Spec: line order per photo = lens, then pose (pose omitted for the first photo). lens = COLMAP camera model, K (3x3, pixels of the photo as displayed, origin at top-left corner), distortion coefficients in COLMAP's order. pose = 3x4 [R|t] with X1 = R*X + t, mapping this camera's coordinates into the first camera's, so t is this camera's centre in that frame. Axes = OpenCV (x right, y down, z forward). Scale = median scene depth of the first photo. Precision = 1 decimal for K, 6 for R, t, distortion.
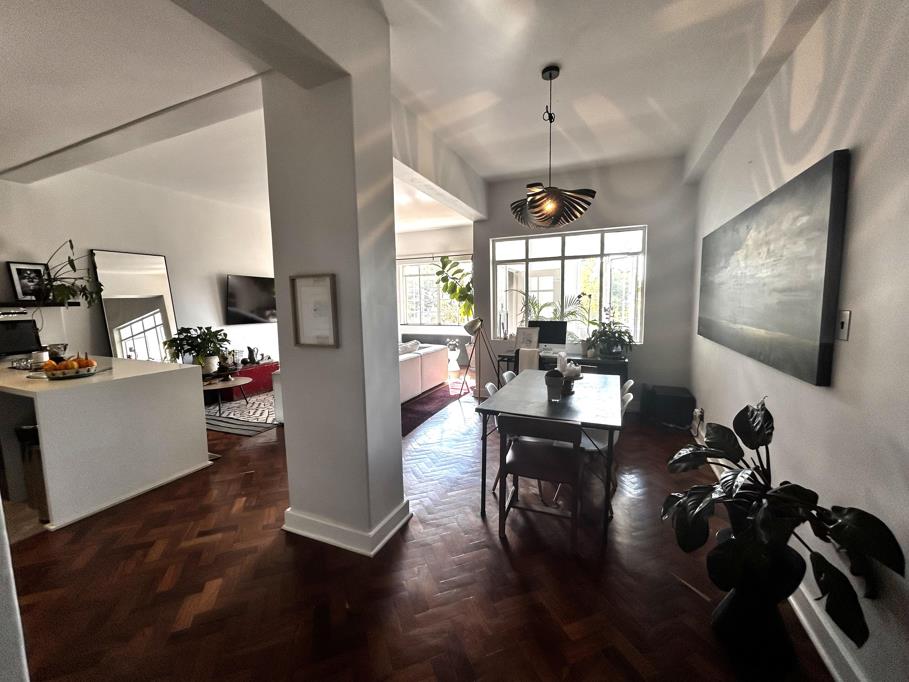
lens RADIAL K [[365.5, 0, 450.8], [0, 365.5, 338.3], [0, 0, 1]] dist [-0.002634, -0.000457]
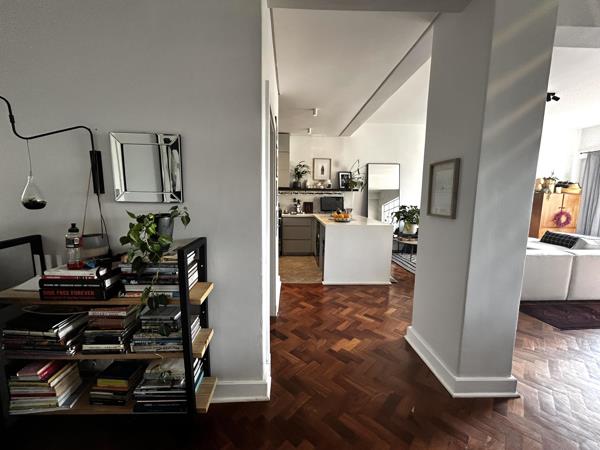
lens RADIAL K [[241.3, 0, 298.1], [0, 241.3, 224.5], [0, 0, 1]] dist [-0.002634, -0.000457]
pose [[0.428666, 0.129455, -0.894140, 0.105297], [-0.110651, 0.989753, 0.090249, 0.015365], [0.896662, 0.060251, 0.438598, 0.091714]]
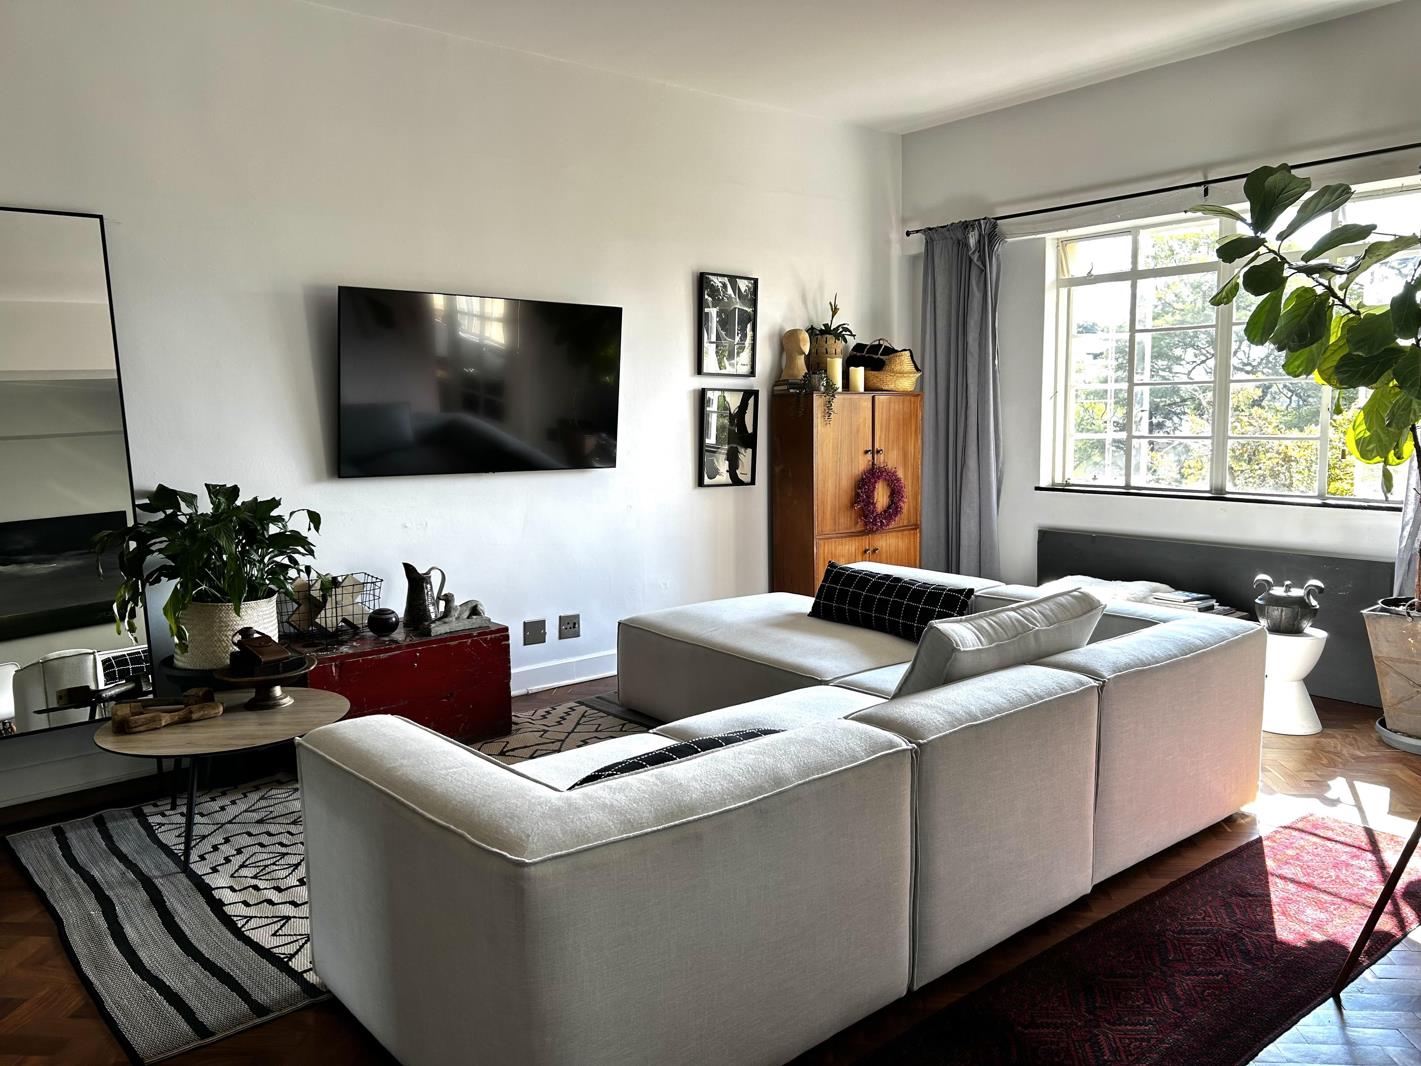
lens RADIAL K [[1063.9, 0, 704.4], [0, 1063.9, 533.2], [0, 0, 1]] dist [0.044615, -0.020818]
pose [[0.891379, 0.055990, -0.449787, -0.032435], [-0.044778, 0.998365, 0.035537, -0.054296], [0.451041, -0.011537, 0.892429, 0.641486]]
